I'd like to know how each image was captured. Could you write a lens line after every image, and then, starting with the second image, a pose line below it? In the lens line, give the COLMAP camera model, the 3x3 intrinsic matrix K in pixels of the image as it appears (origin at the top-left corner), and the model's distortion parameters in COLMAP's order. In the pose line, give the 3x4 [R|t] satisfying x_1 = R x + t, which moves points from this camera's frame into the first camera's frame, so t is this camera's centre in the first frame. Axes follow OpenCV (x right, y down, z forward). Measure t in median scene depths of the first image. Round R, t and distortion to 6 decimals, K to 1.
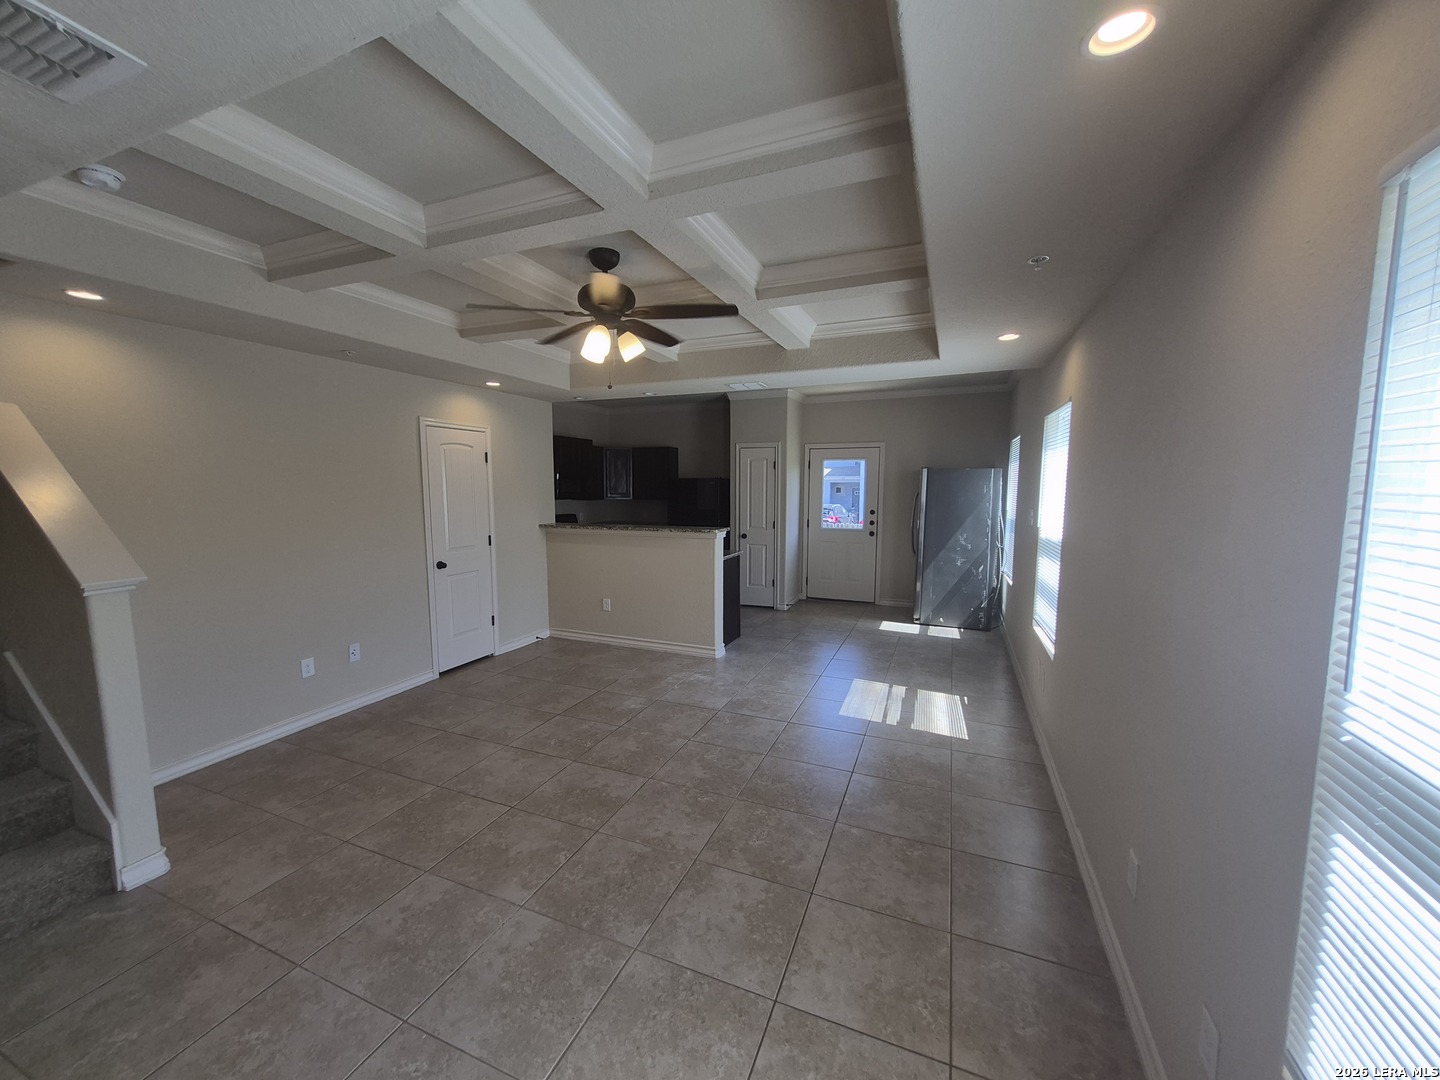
lens RADIAL K [[562.0, 0, 708.6], [0, 562.0, 543.5], [0, 0, 1]] dist [0.009436, -0.001286]
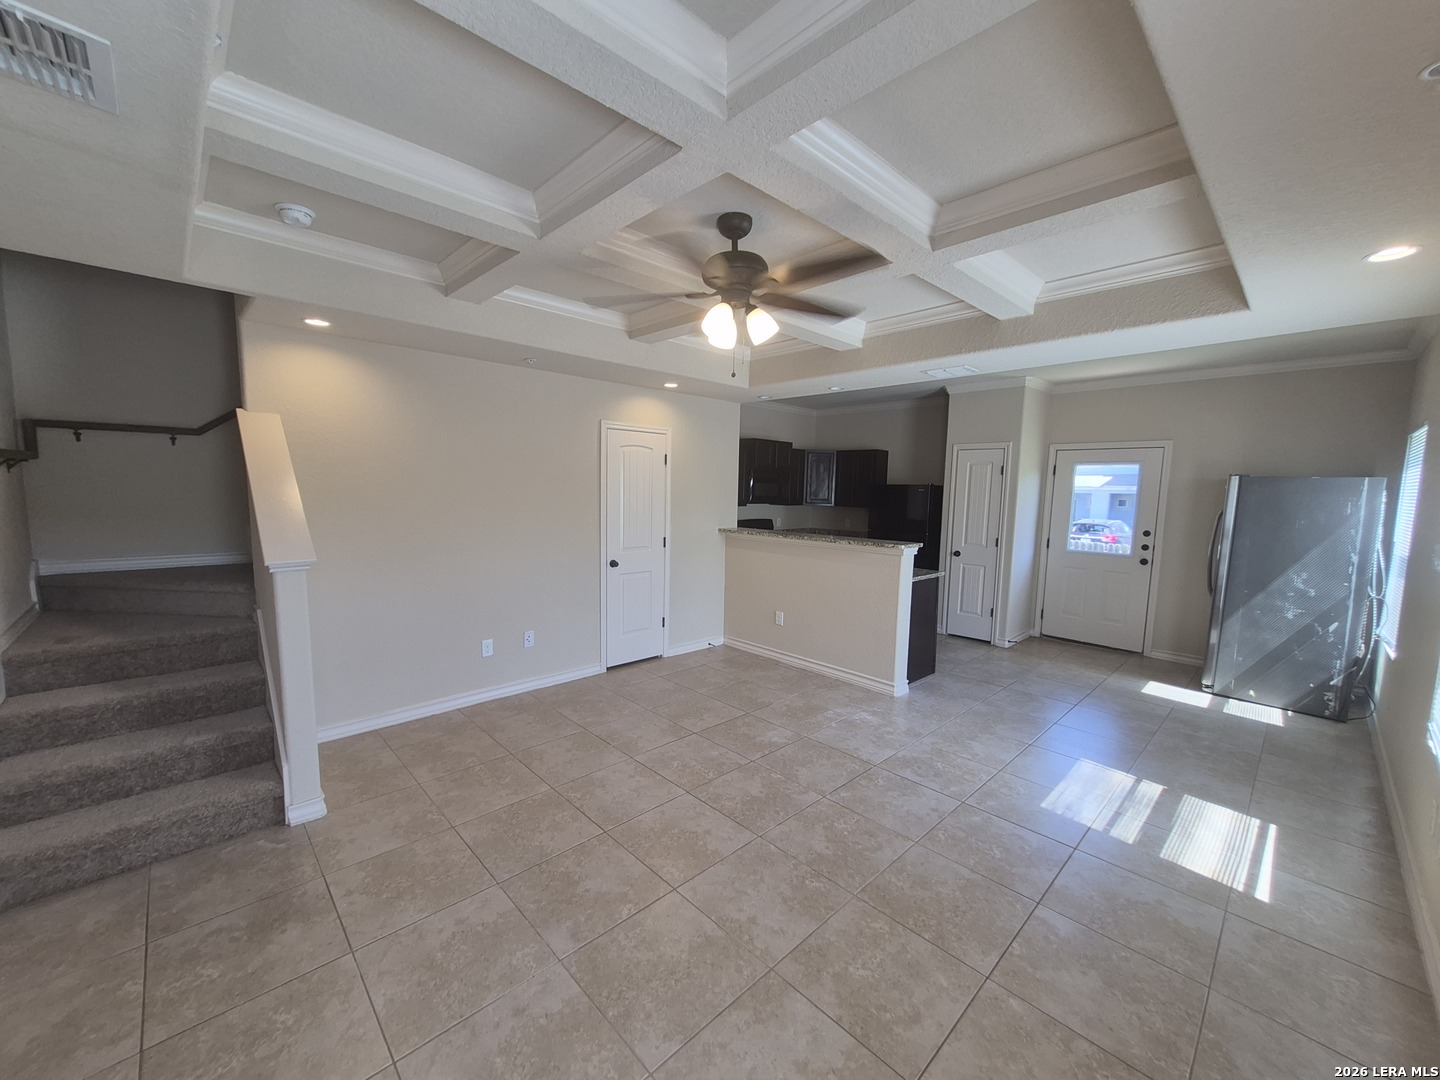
lens RADIAL K [[562.0, 0, 713.6], [0, 562.0, 542.4], [0, 0, 1]] dist [0.009436, -0.001286]
pose [[0.917280, 0.058358, -0.393944, 0.111455], [-0.063112, 0.998006, 0.000889, -0.014611], [0.393210, 0.024047, 0.919134, 0.148674]]
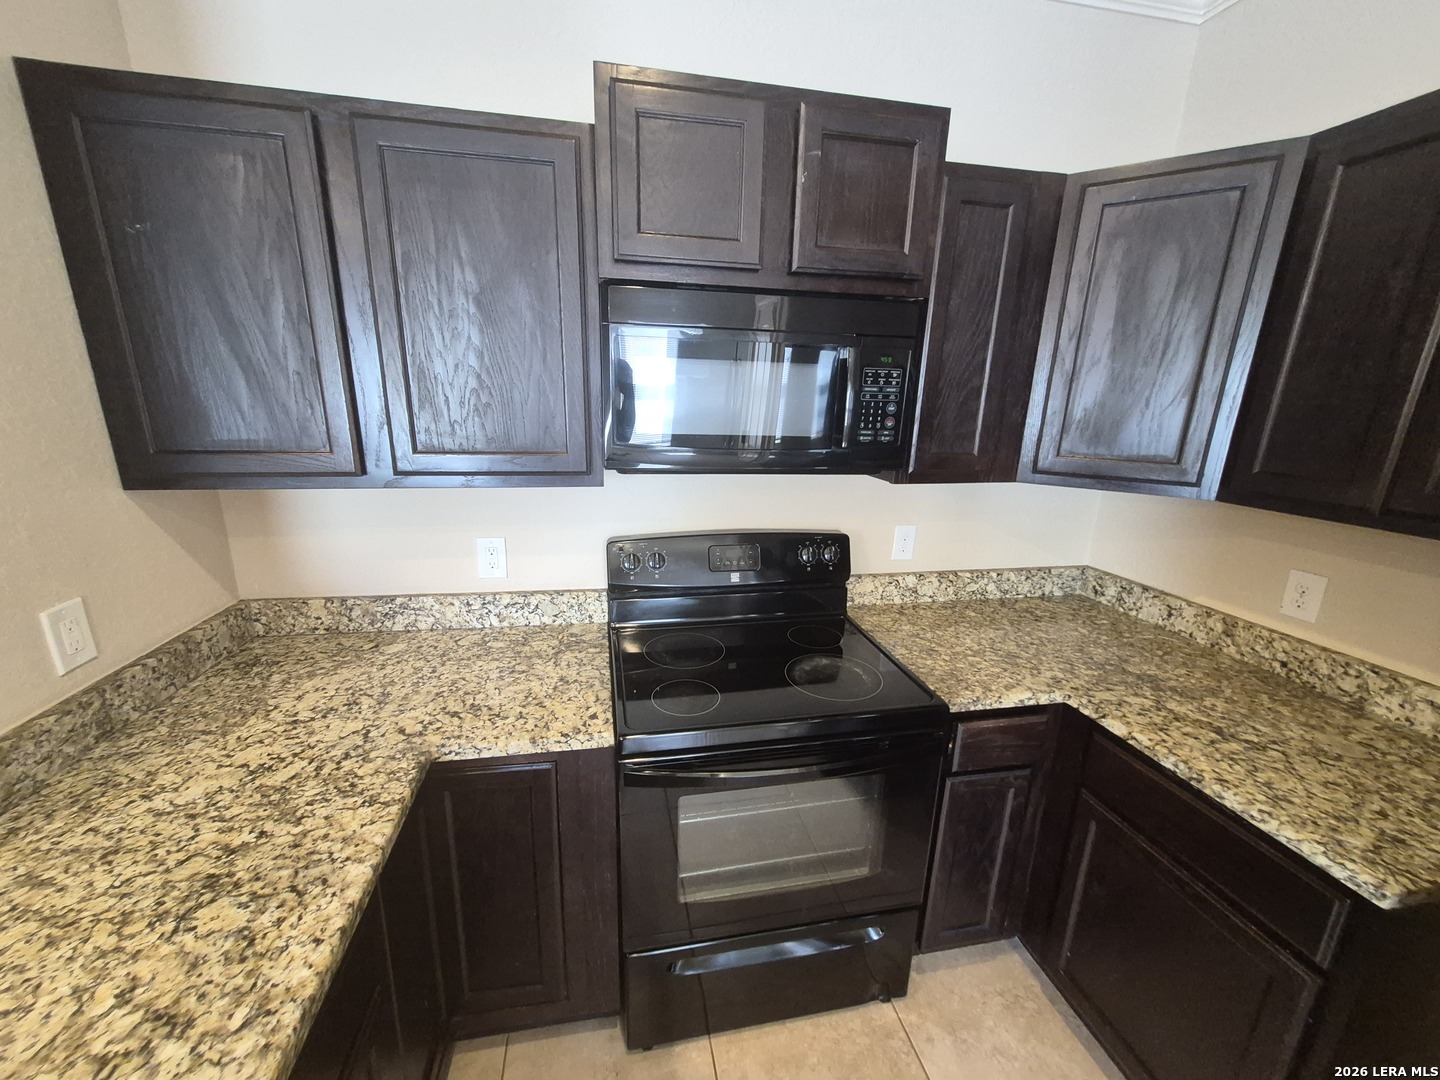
lens RADIAL K [[562.0, 0, 707.3], [0, 562.0, 546.3], [0, 0, 1]] dist [0.009436, -0.001286]
pose [[0.555624, 0.223399, -0.800859, -0.179161], [-0.110381, 0.974520, 0.195261, -0.174964], [0.824074, -0.020092, 0.566126, 1.692614]]
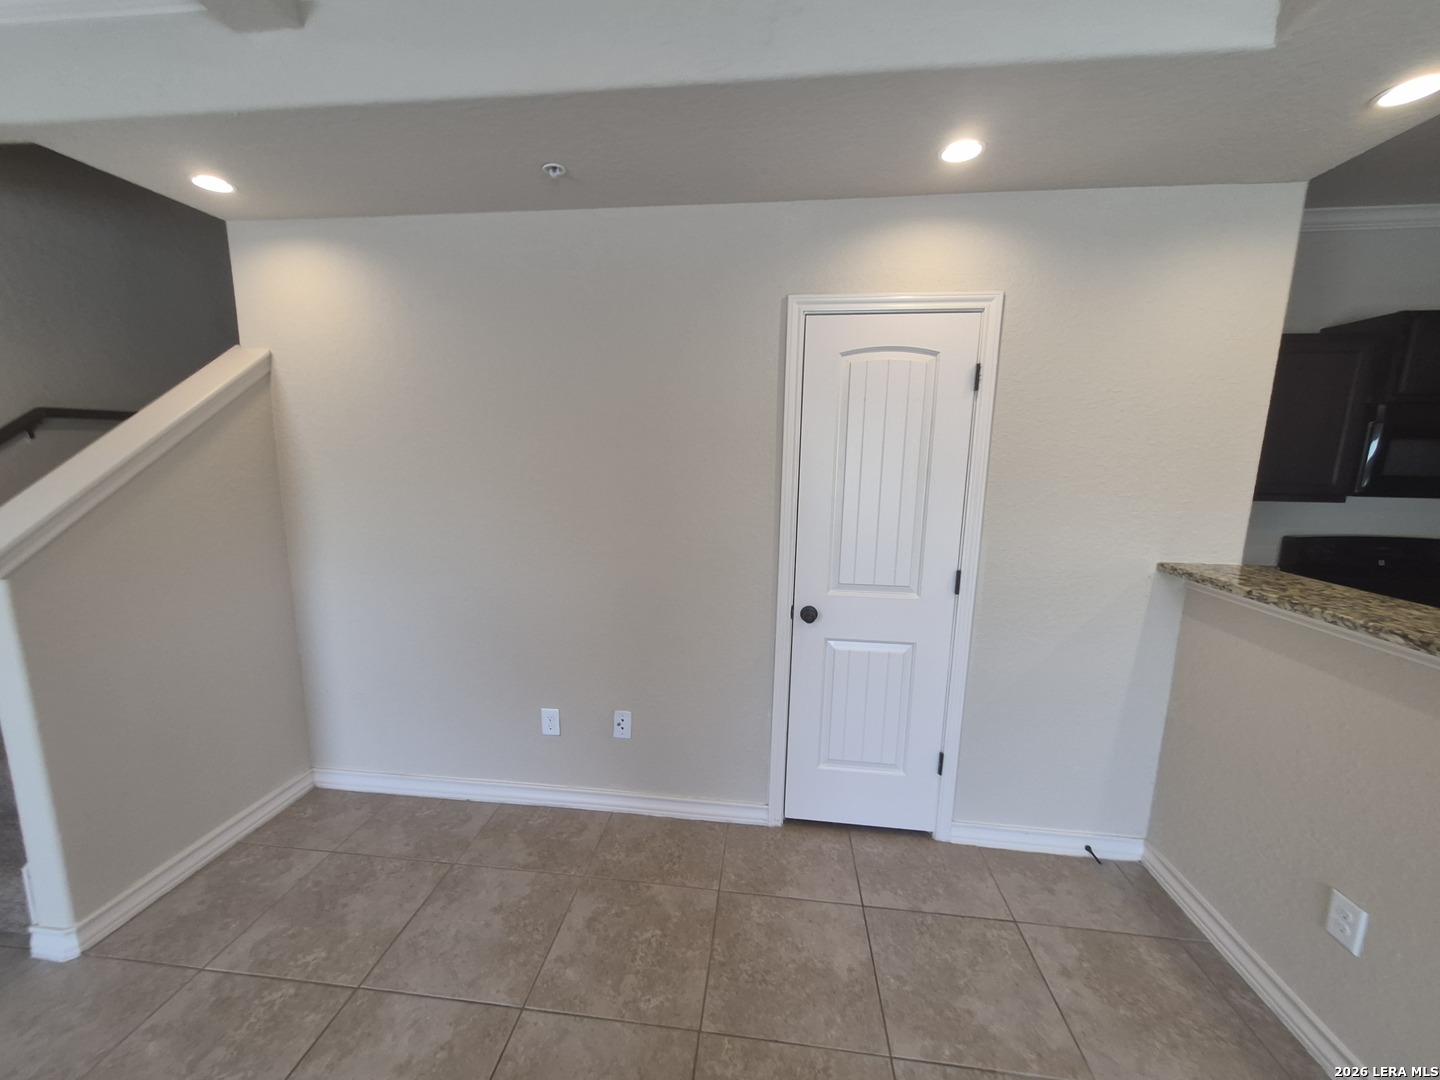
lens RADIAL K [[562.0, 0, 712.0], [0, 562.0, 546.2], [0, 0, 1]] dist [0.009436, -0.001286]
pose [[0.284377, 0.160815, -0.945129, -0.066975], [-0.119465, 0.984092, 0.131499, -0.084900], [0.951240, 0.075515, 0.299064, 0.919211]]
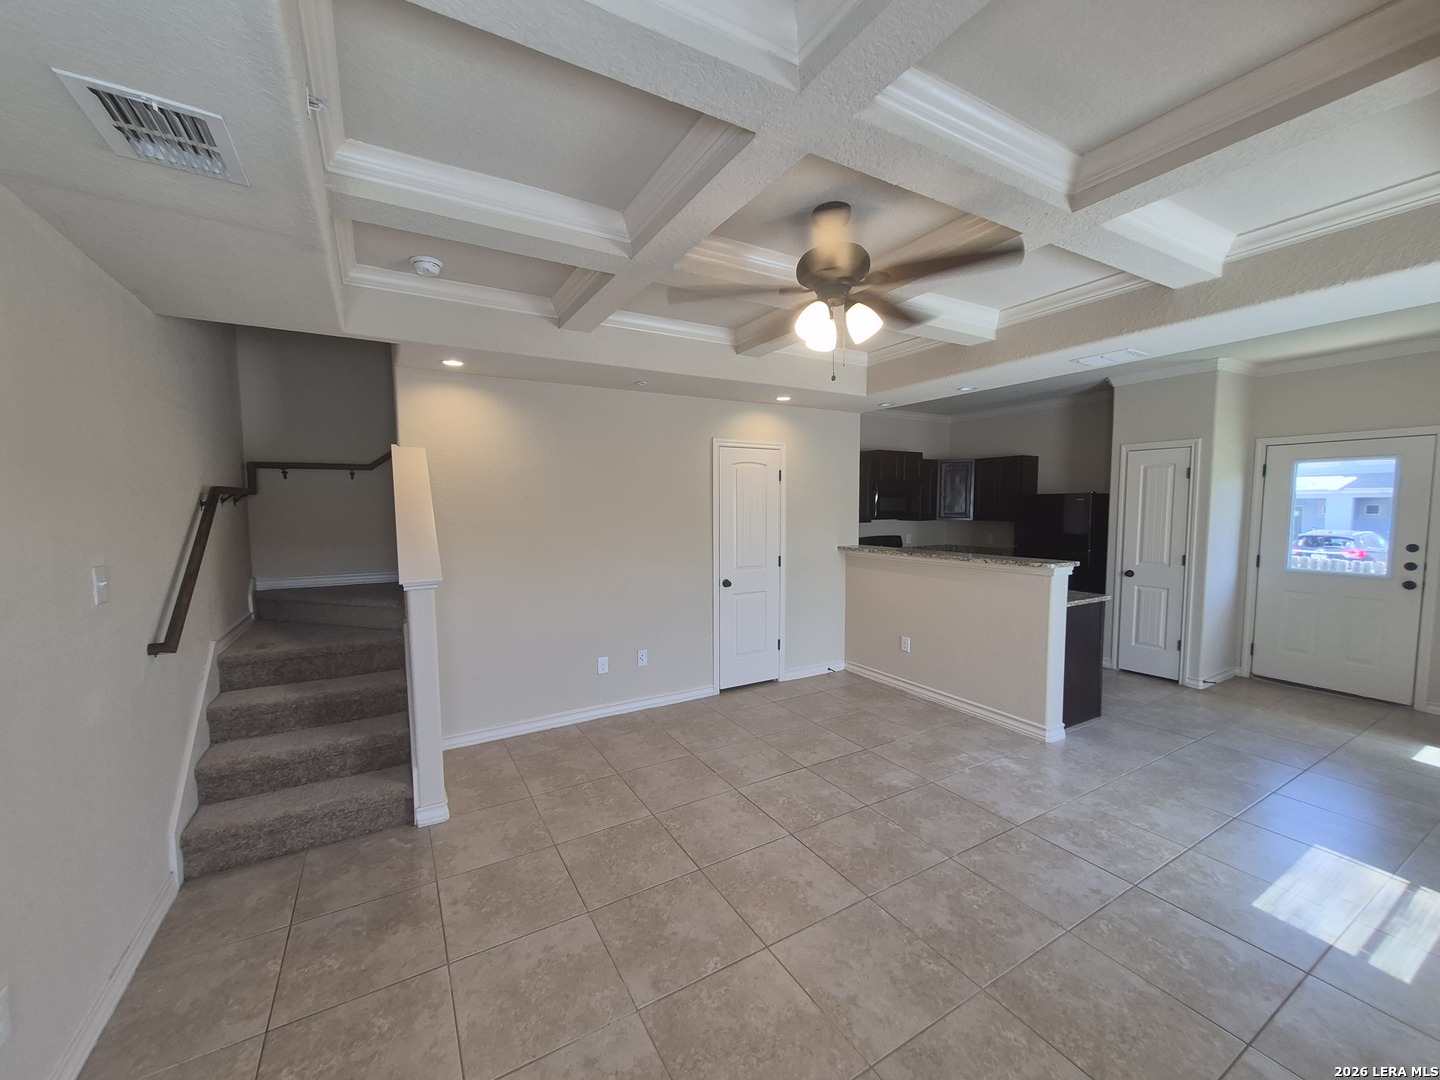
lens RADIAL K [[562.0, 0, 714.8], [0, 562.0, 544.0], [0, 0, 1]] dist [0.009436, -0.001286]
pose [[0.801409, 0.038425, -0.596881, 0.126818], [-0.058459, 0.998188, -0.014230, -0.019027], [0.595253, 0.046298, 0.802203, 0.207466]]
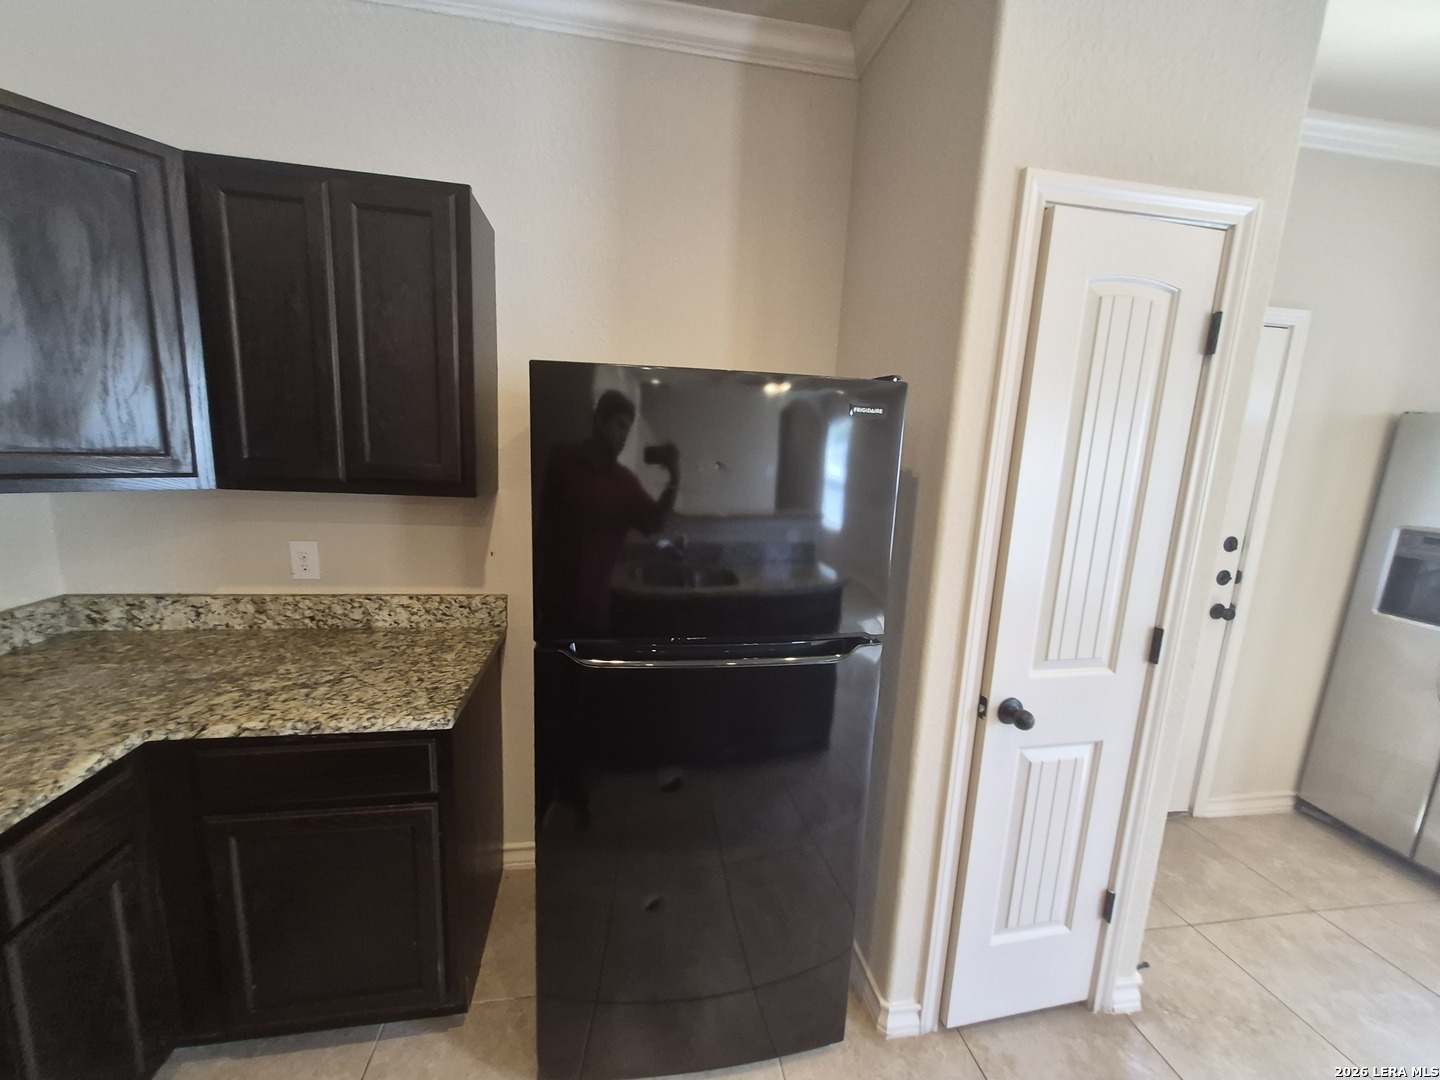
lens RADIAL K [[562.0, 0, 709.2], [0, 562.0, 542.2], [0, 0, 1]] dist [0.009436, -0.001286]
pose [[0.848098, -0.051910, 0.527291, -0.216733], [0.011762, 0.996788, 0.079212, -0.159550], [-0.529709, -0.060978, 0.845985, 1.675620]]
